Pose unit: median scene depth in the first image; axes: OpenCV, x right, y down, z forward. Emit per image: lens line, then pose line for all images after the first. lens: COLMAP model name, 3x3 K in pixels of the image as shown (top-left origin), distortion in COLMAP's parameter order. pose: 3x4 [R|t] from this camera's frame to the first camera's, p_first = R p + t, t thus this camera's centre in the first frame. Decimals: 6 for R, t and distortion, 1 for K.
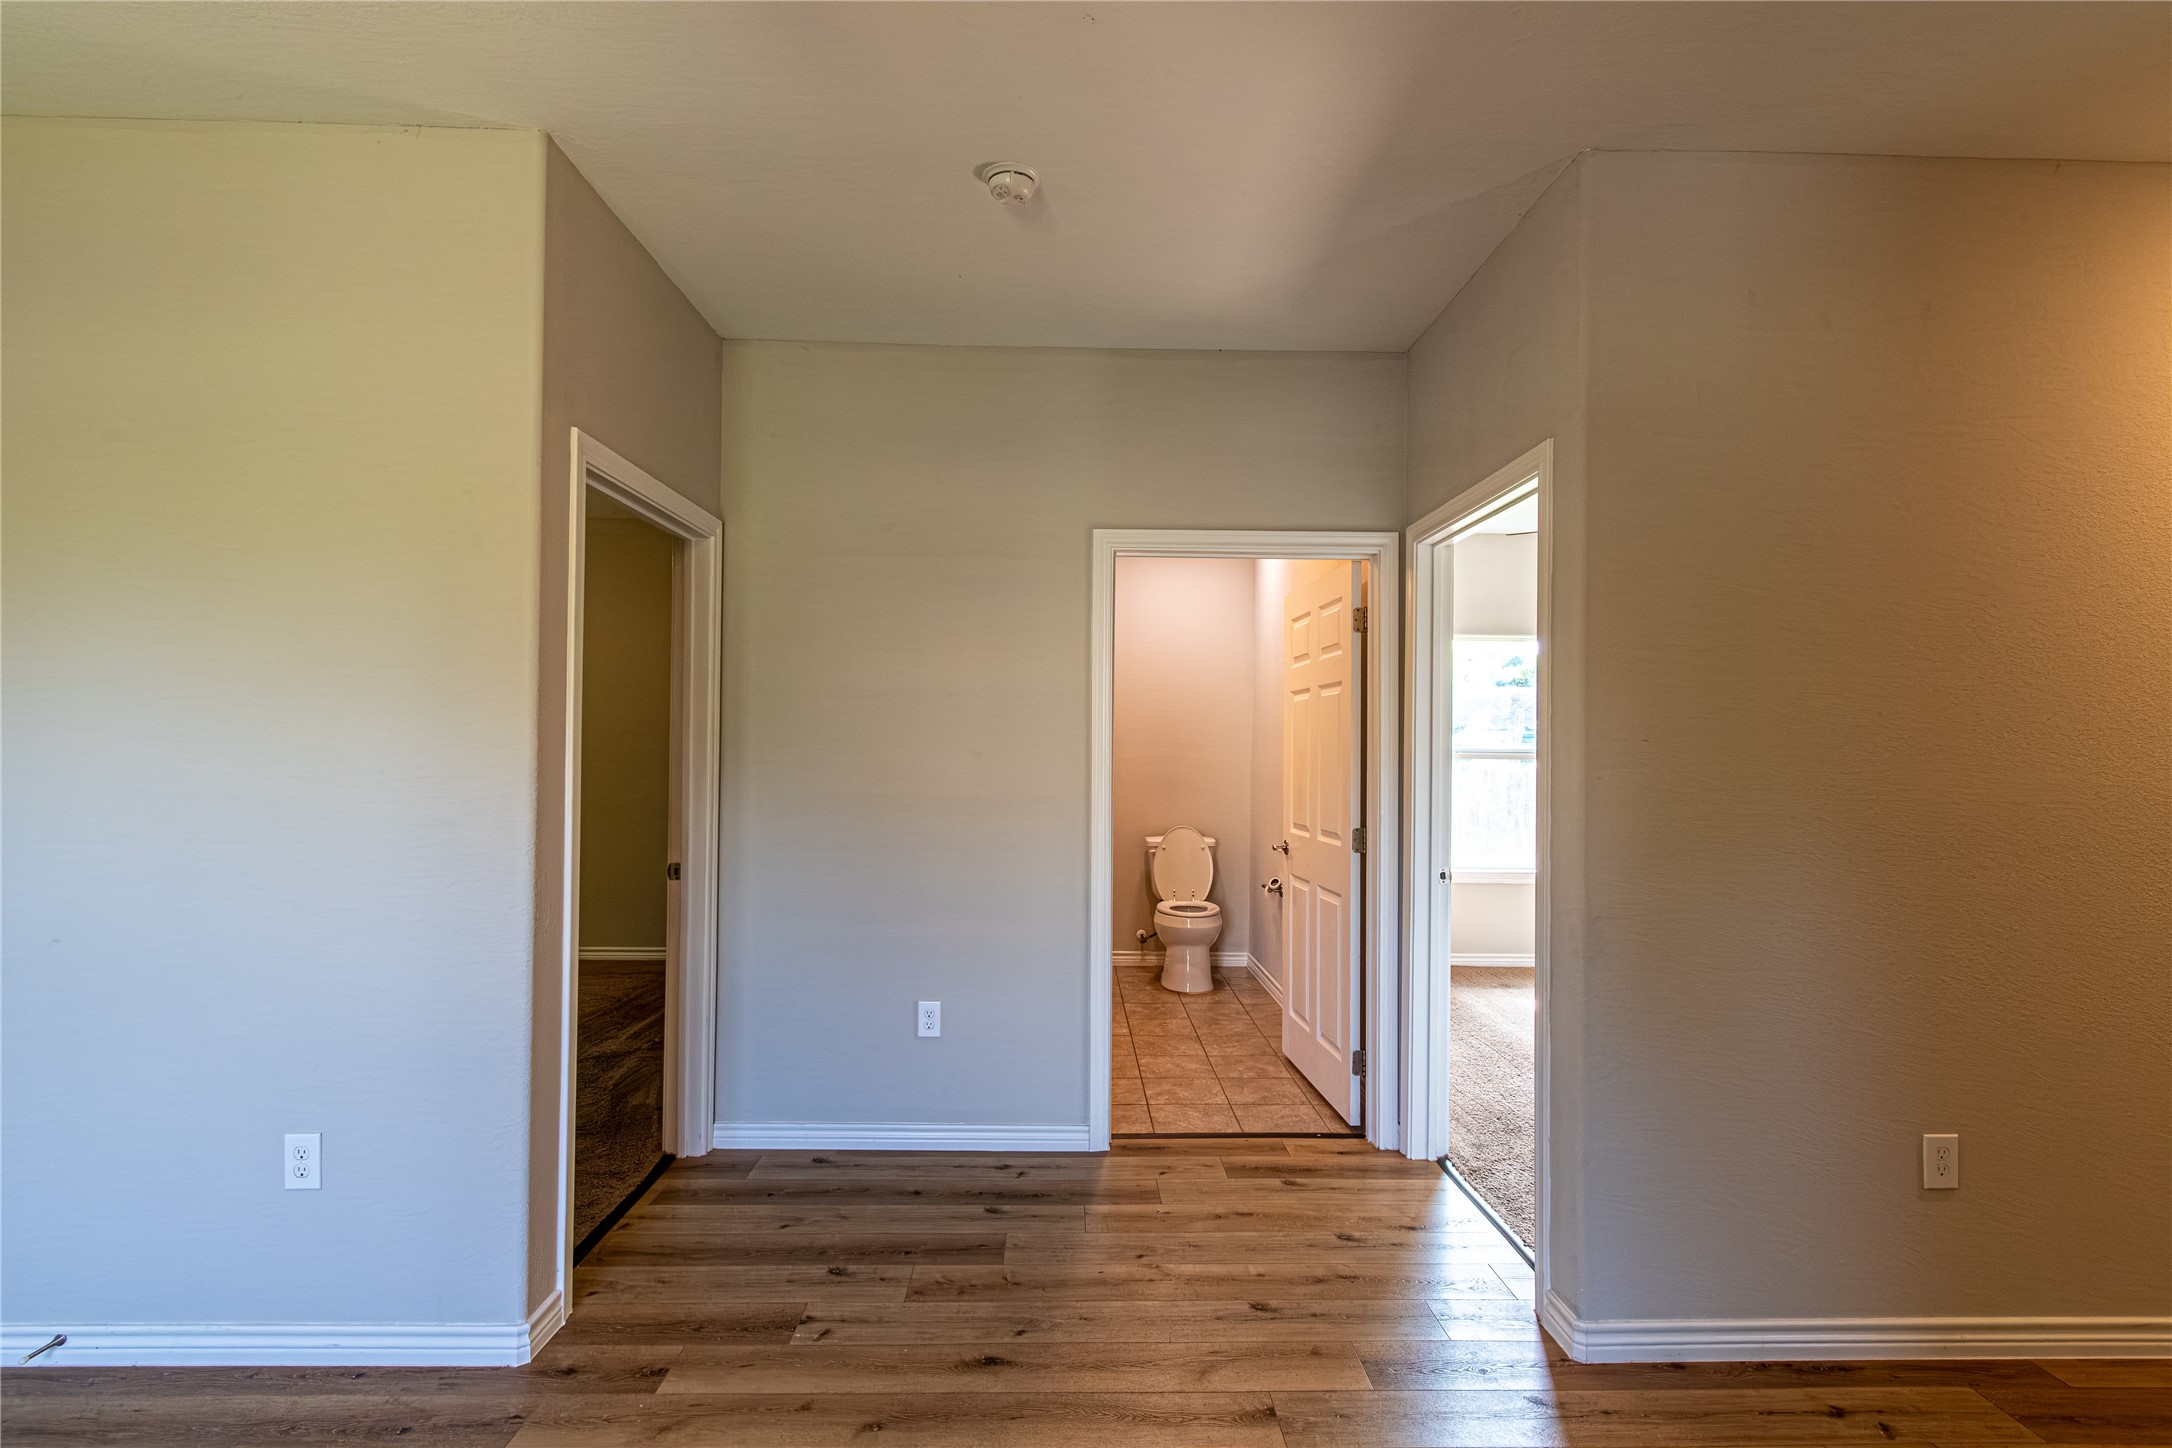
lens RADIAL K [[1037.0, 0, 1086.0], [0, 1037.0, 724.0], [0, 0, 1]] dist [-0.001619, -0.001804]
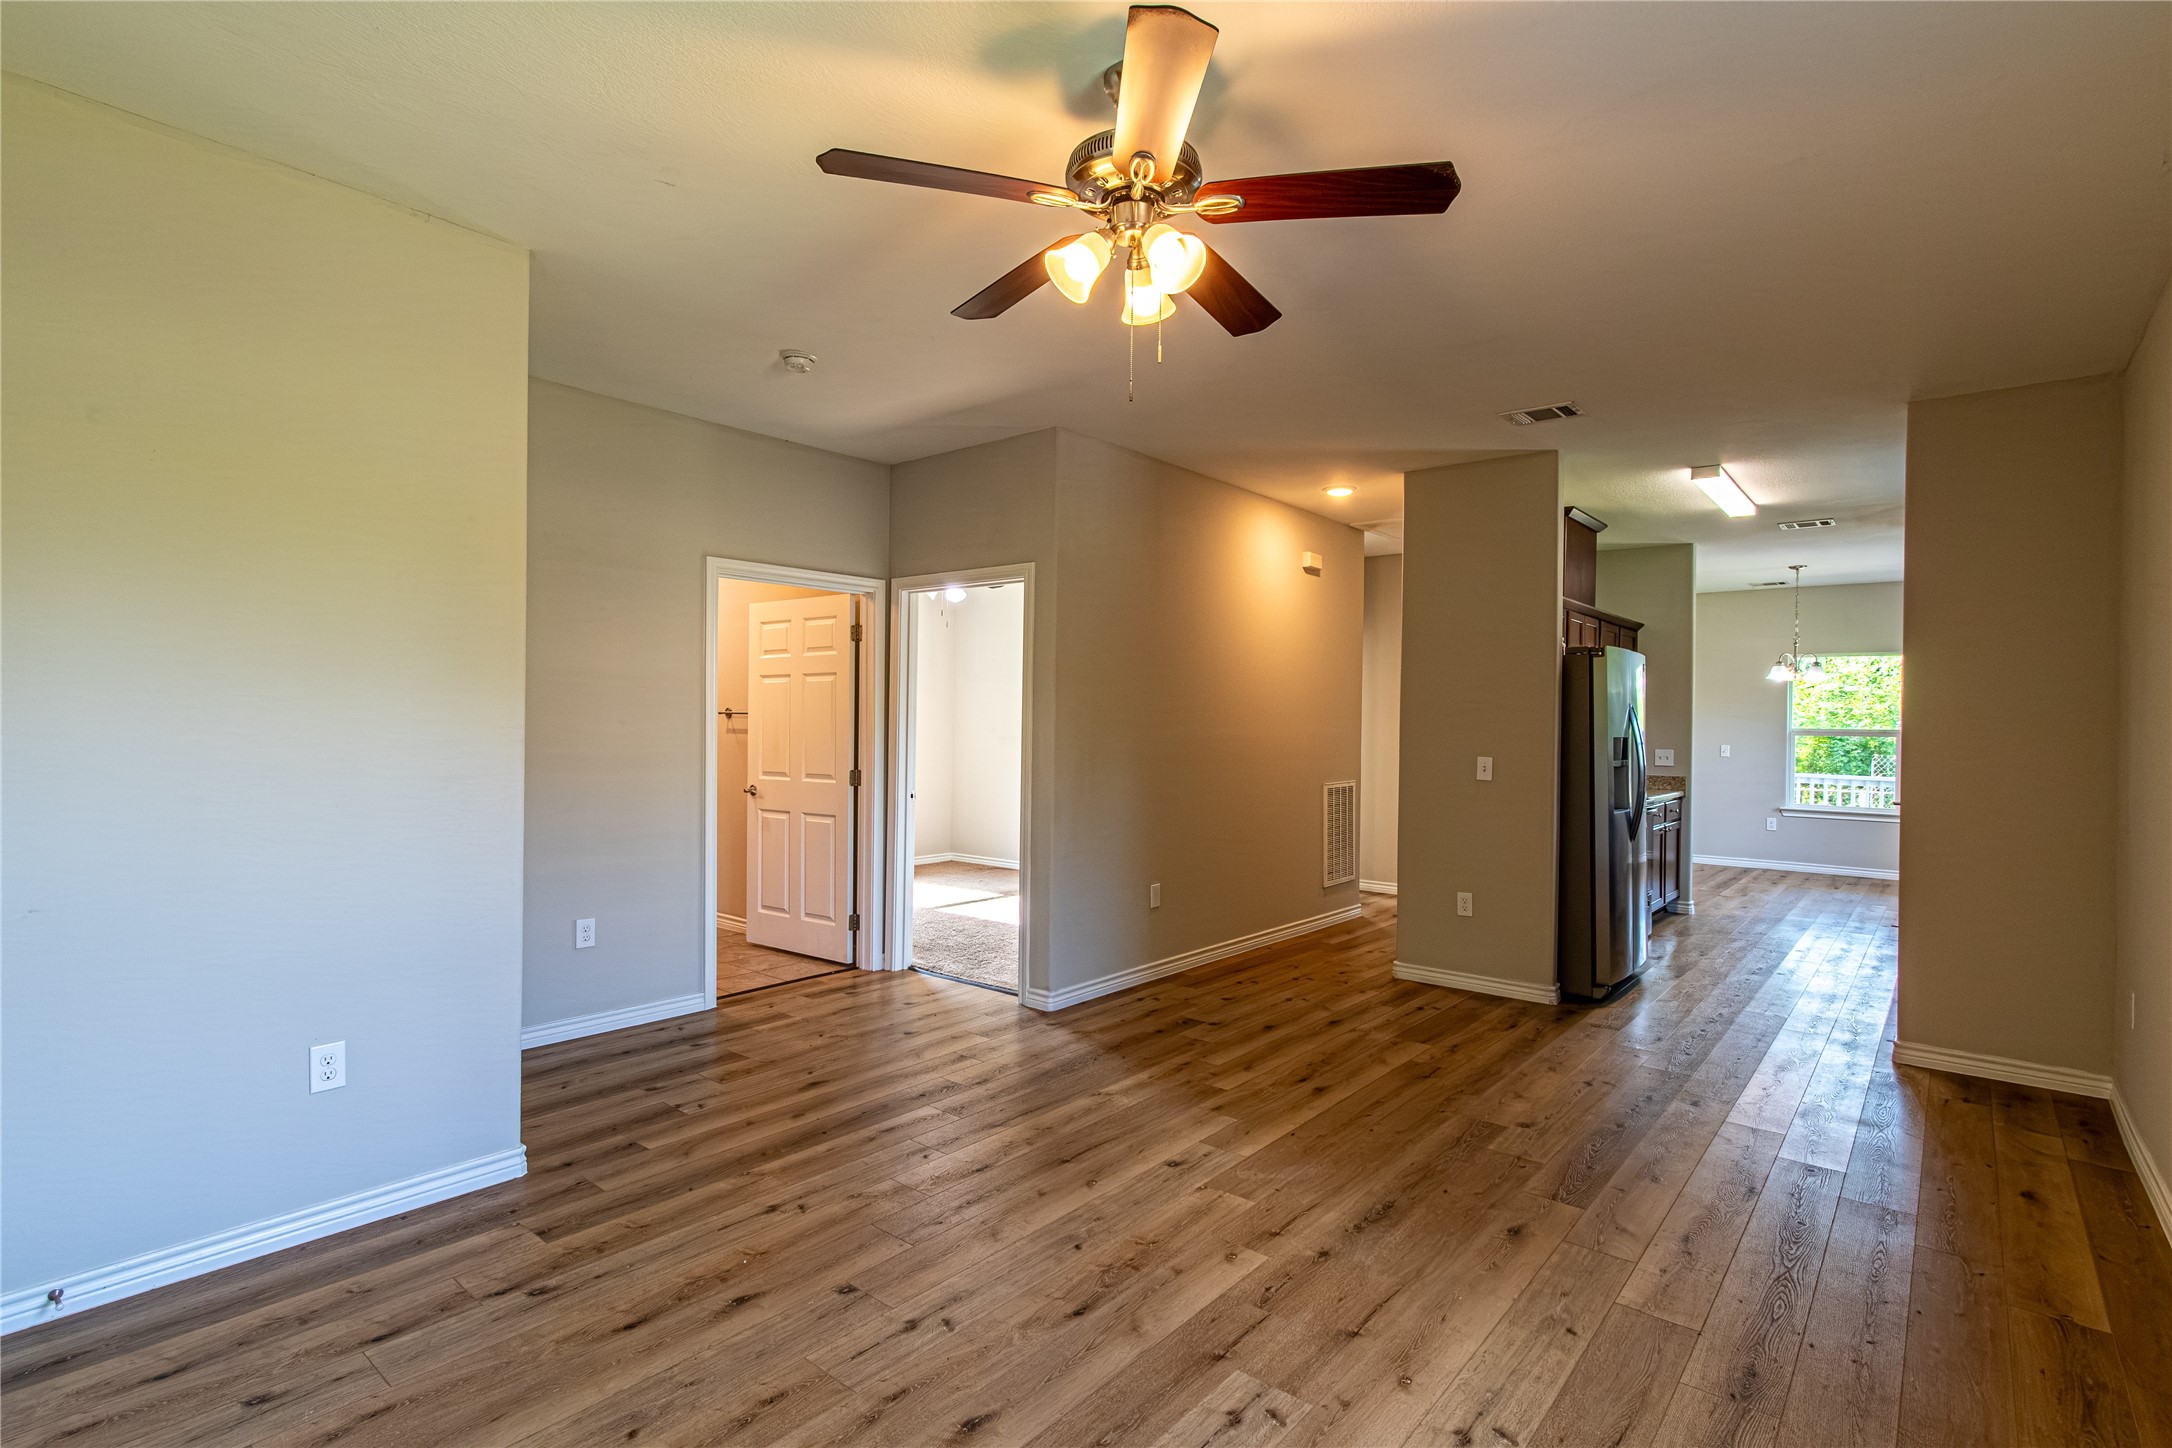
lens RADIAL K [[1046.4, 0, 1086.0], [0, 1046.4, 724.0], [0, 0, 1]] dist [0.001413, -0.000197]
pose [[0.655711, -0.003383, 0.755005, -0.785373], [-0.021895, 0.999484, 0.023494, -0.012939], [-0.754695, -0.031936, 0.655298, -0.310418]]
